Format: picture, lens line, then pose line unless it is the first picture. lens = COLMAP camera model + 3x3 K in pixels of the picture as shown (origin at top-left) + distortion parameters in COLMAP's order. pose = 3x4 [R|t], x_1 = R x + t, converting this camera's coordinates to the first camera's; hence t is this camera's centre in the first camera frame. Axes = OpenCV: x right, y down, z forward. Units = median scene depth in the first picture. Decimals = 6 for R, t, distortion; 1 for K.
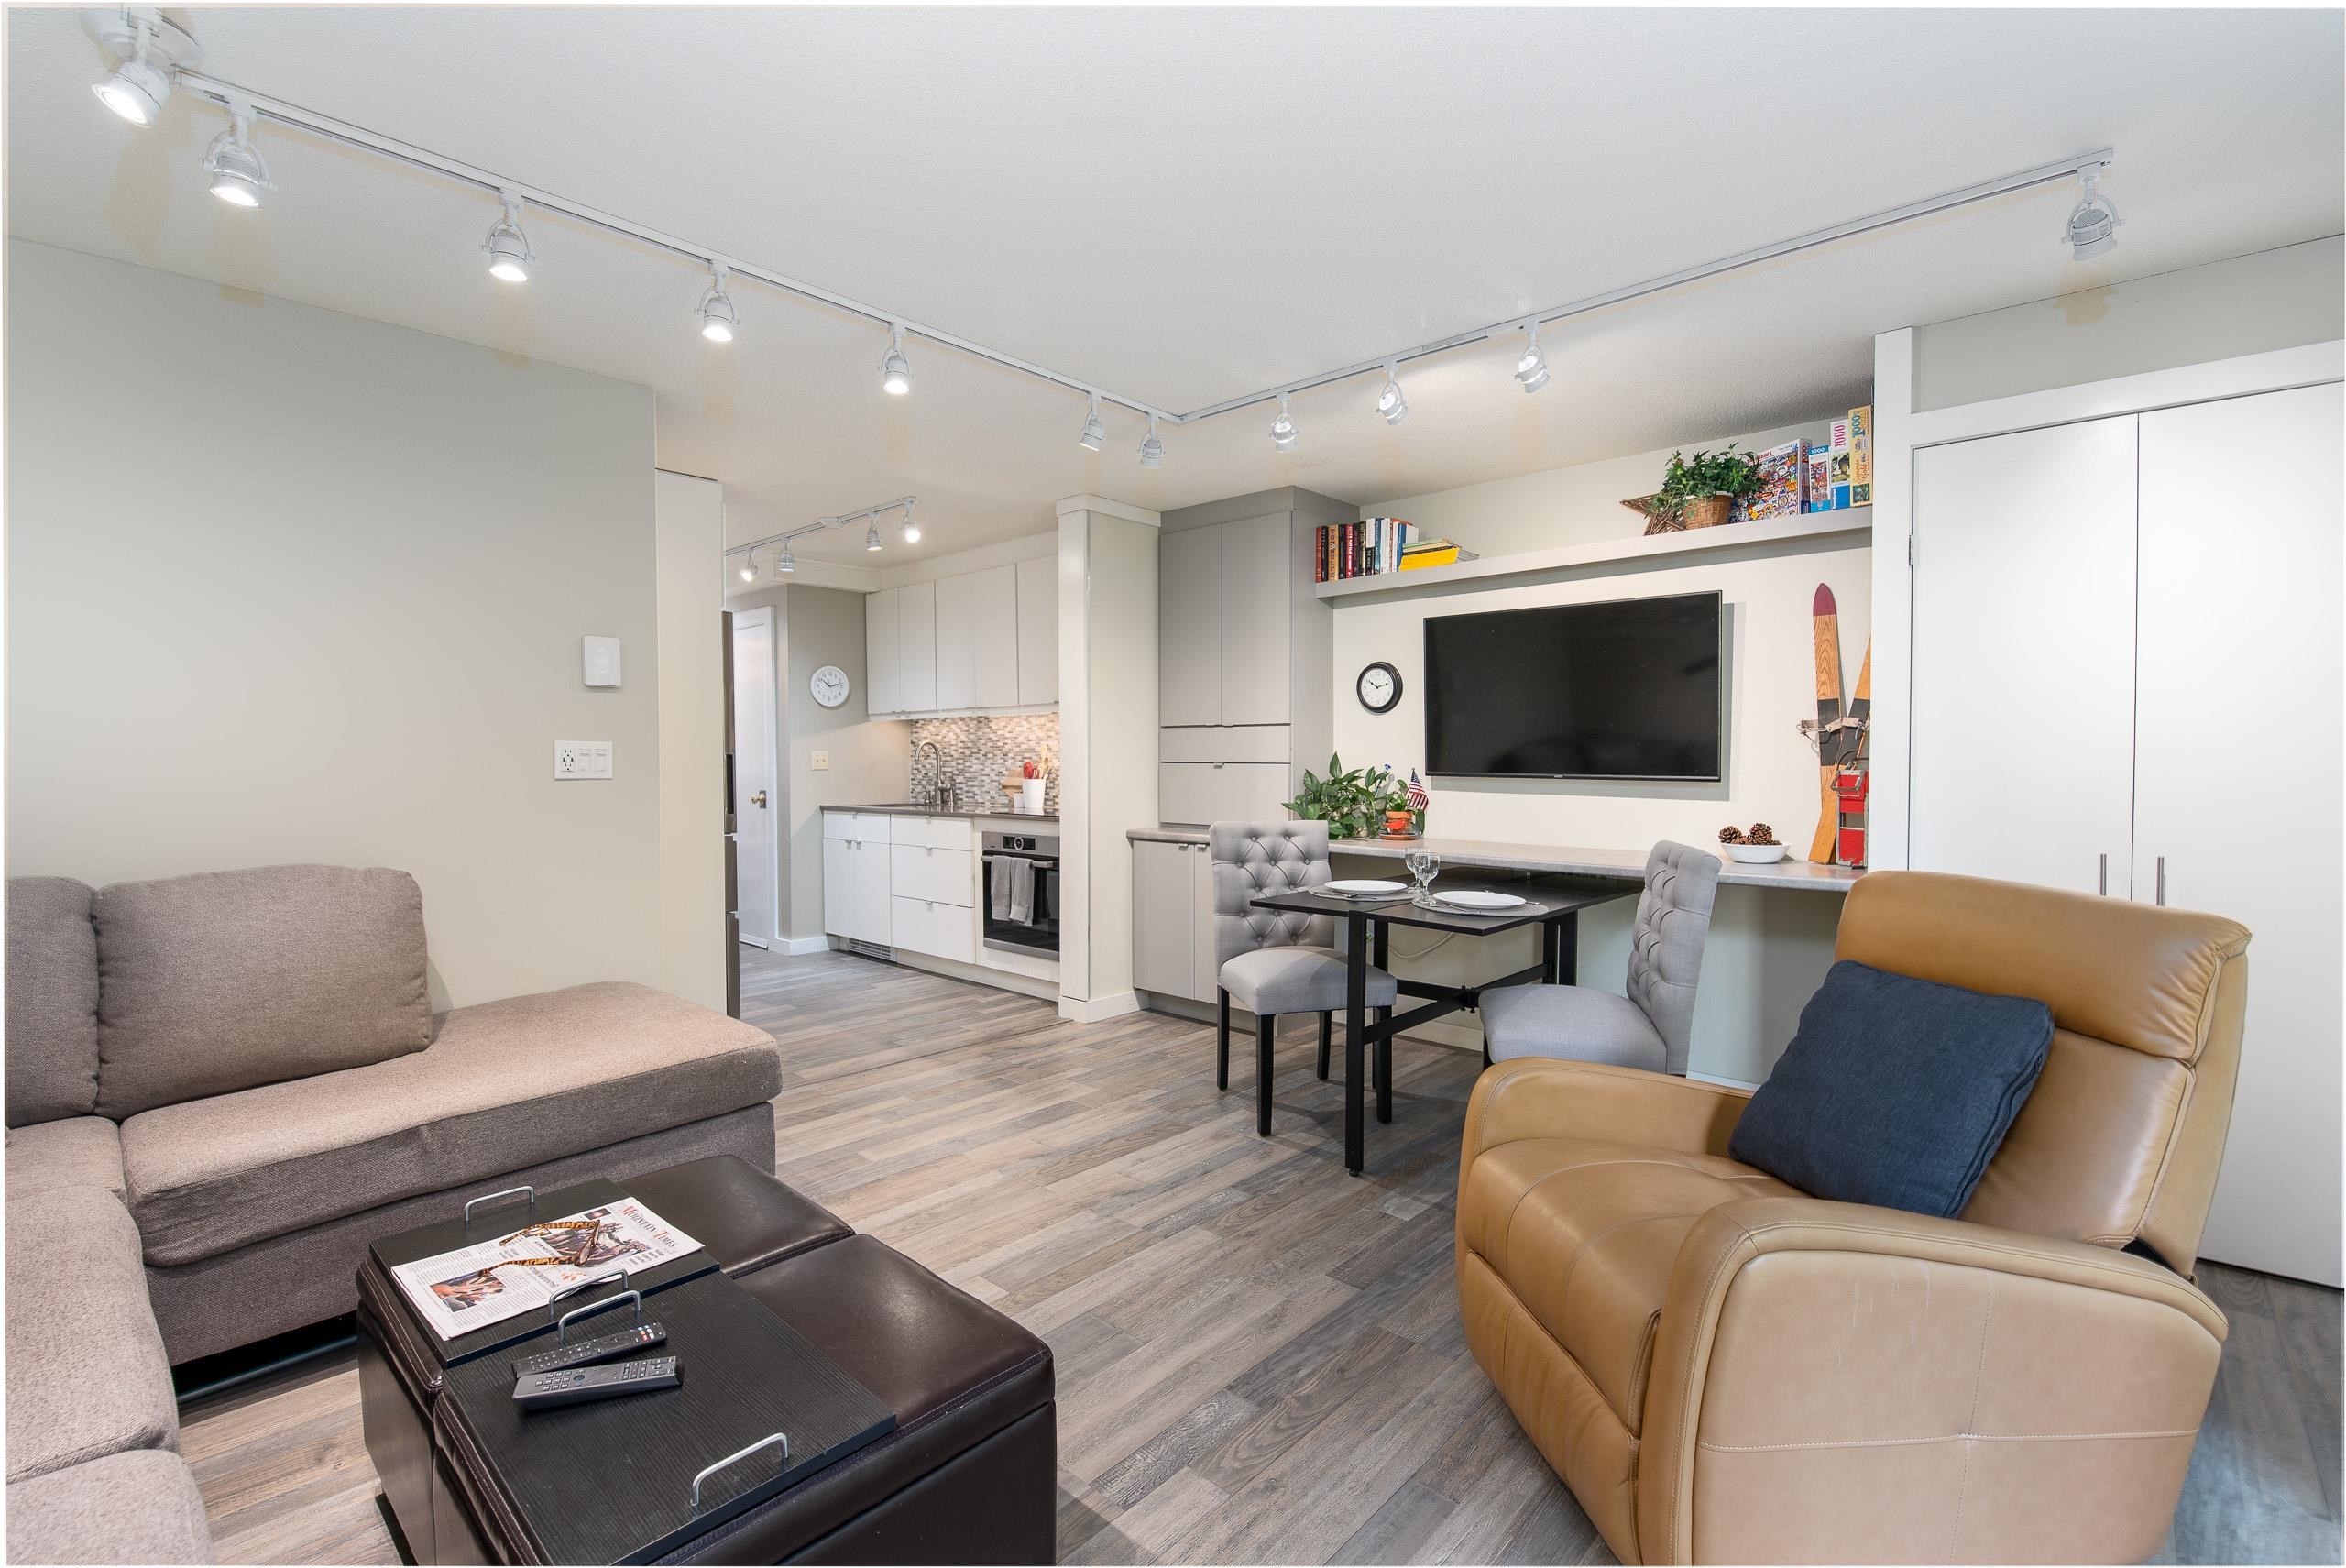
lens RADIAL K [[1034.7, 0, 1163.4], [0, 1034.7, 801.5], [0, 0, 1]] dist [-0.011686, -0.000041]
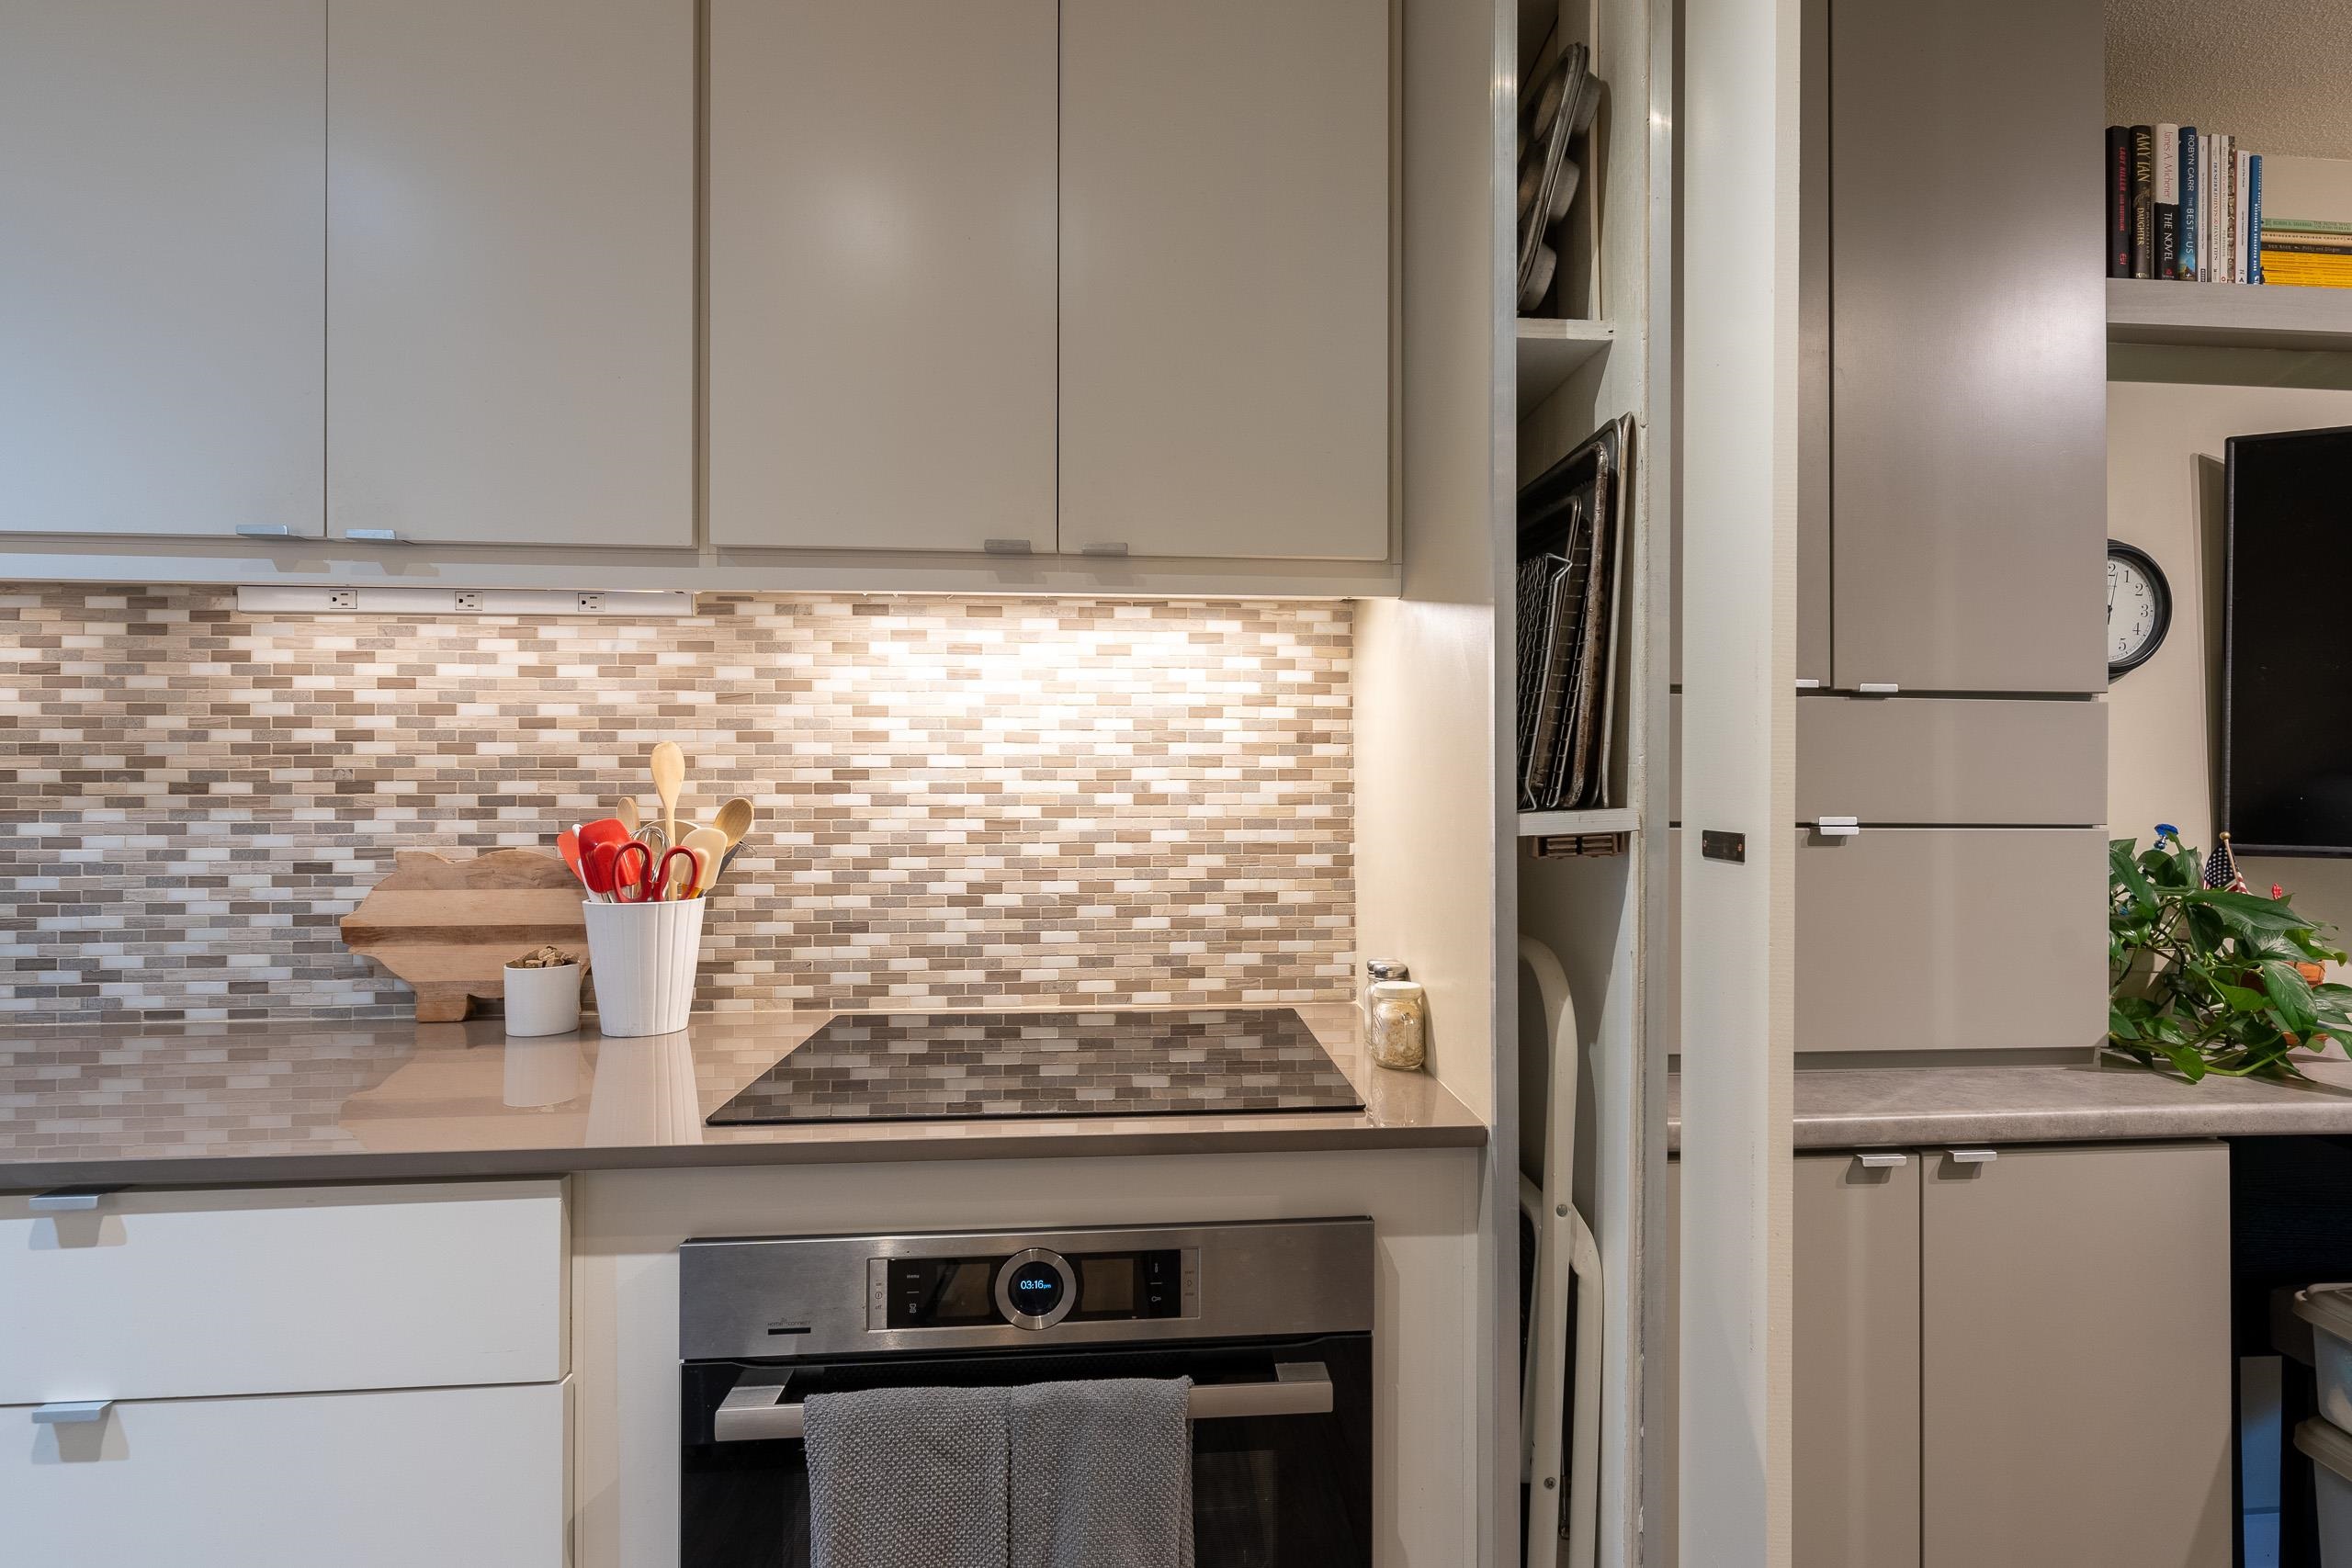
lens RADIAL K [[1235.3, 0, 1250.5], [0, 1235.3, 803.8], [0, 0, 1]] dist [0.010889, -0.006518]
pose [[0.656207, 0.009449, 0.754521, -0.321009], [0.028364, 0.998906, -0.037178, -0.037544], [-0.754047, 0.045797, 0.655222, 0.980518]]
